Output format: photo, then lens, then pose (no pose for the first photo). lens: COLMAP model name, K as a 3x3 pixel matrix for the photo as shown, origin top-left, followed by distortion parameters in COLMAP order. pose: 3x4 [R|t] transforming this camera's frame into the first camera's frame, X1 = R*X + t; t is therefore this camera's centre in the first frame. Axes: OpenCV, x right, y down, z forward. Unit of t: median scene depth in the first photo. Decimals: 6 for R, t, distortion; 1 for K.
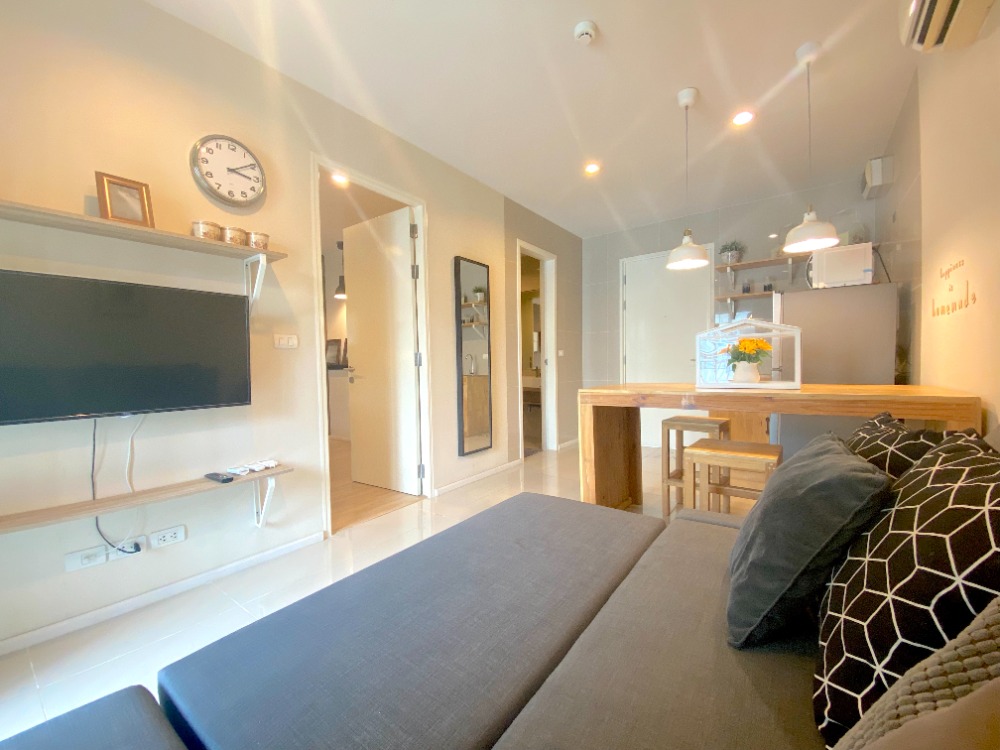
lens RADIAL K [[404.8, 0, 500.7], [0, 404.8, 381.1], [0, 0, 1]] dist [-0.003780, -0.001925]
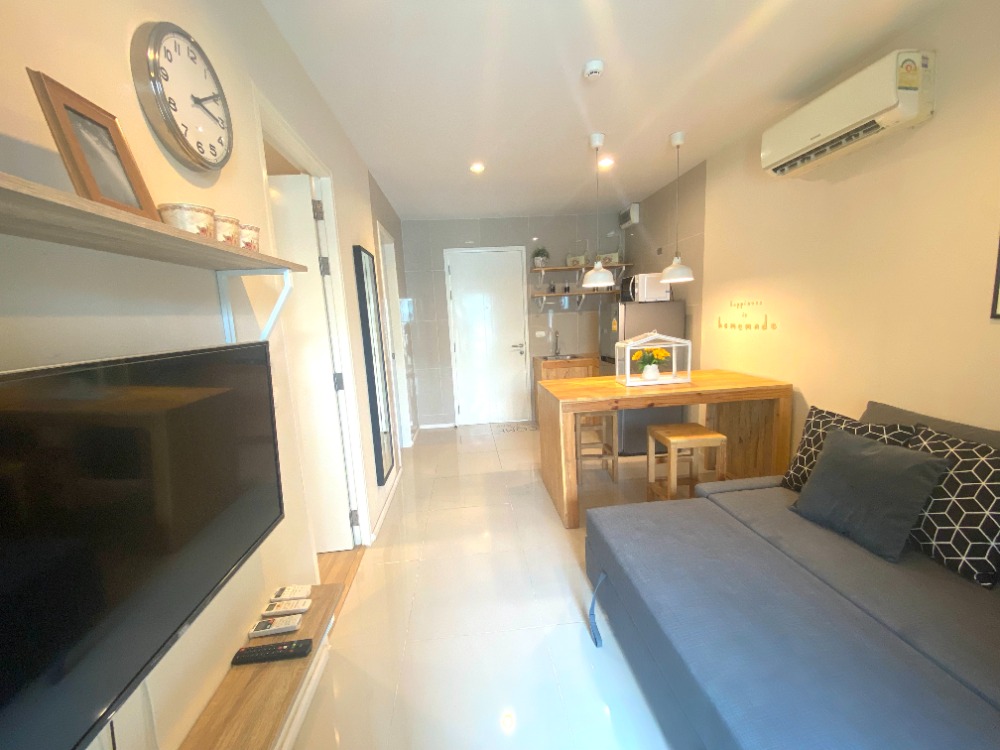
lens RADIAL K [[404.8, 0, 497.6], [0, 404.8, 377.4], [0, 0, 1]] dist [-0.003780, -0.001925]
pose [[0.750231, -0.117024, 0.650737, -0.743864], [0.065034, 0.992500, 0.103507, -0.192523], [-0.657970, -0.035334, 0.752215, 0.332338]]
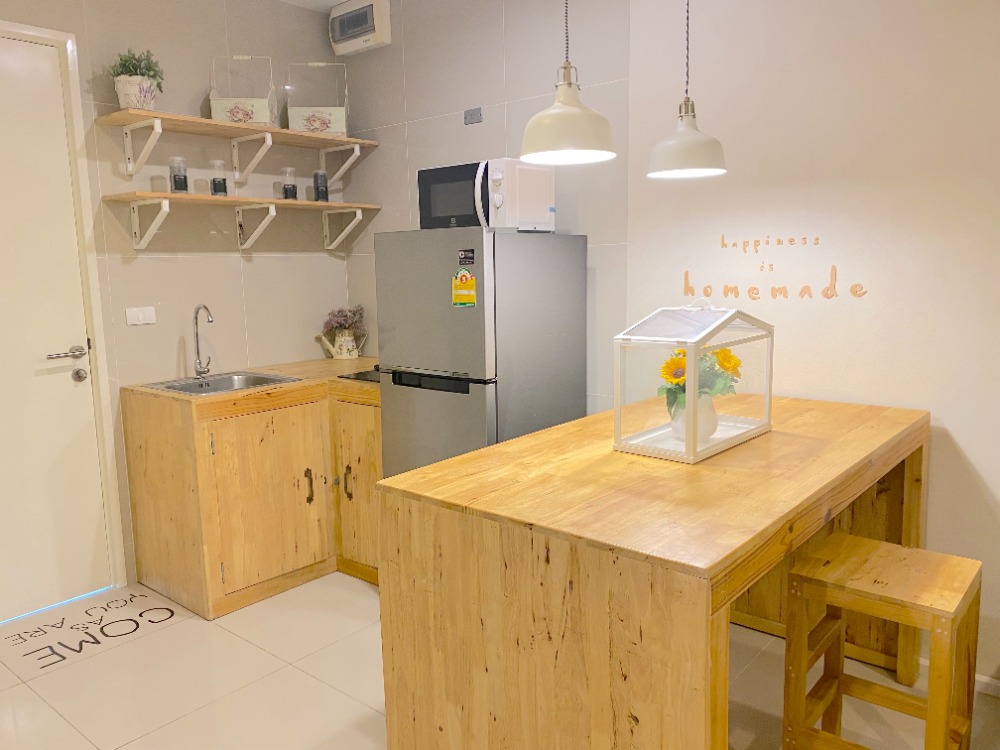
lens RADIAL K [[765.2, 0, 500.0], [0, 765.2, 367.3], [0, 0, 1]] dist [0.004964, 0.027064]
pose [[0.065347, -0.115694, 0.991133, -0.382356], [0.058523, 0.991991, 0.111936, -0.210220], [-0.996145, 0.050690, 0.071594, 1.233426]]
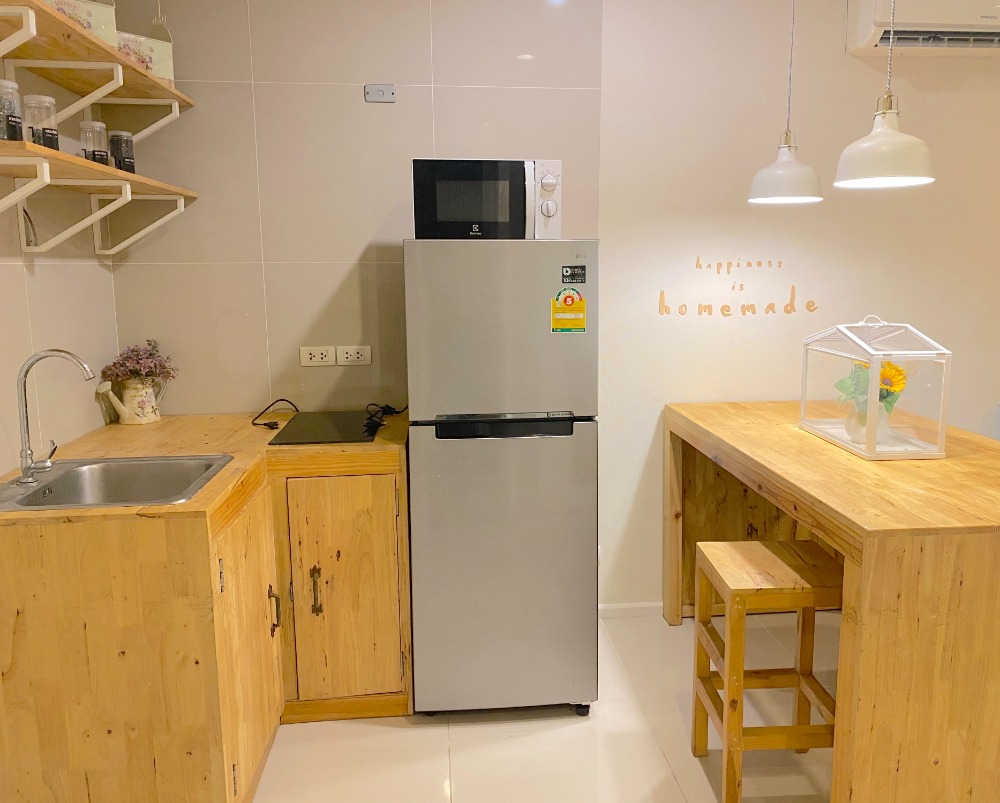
lens RADIAL K [[819.1, 0, 528.6], [0, 819.1, 392.5], [0, 0, 1]] dist [0.014377, -0.026304]
pose [[-0.680121, -0.087213, 0.727893, 0.084011], [0.046626, 0.985742, 0.161673, -0.278282], [-0.731615, 0.143896, -0.666358, 2.207771]]
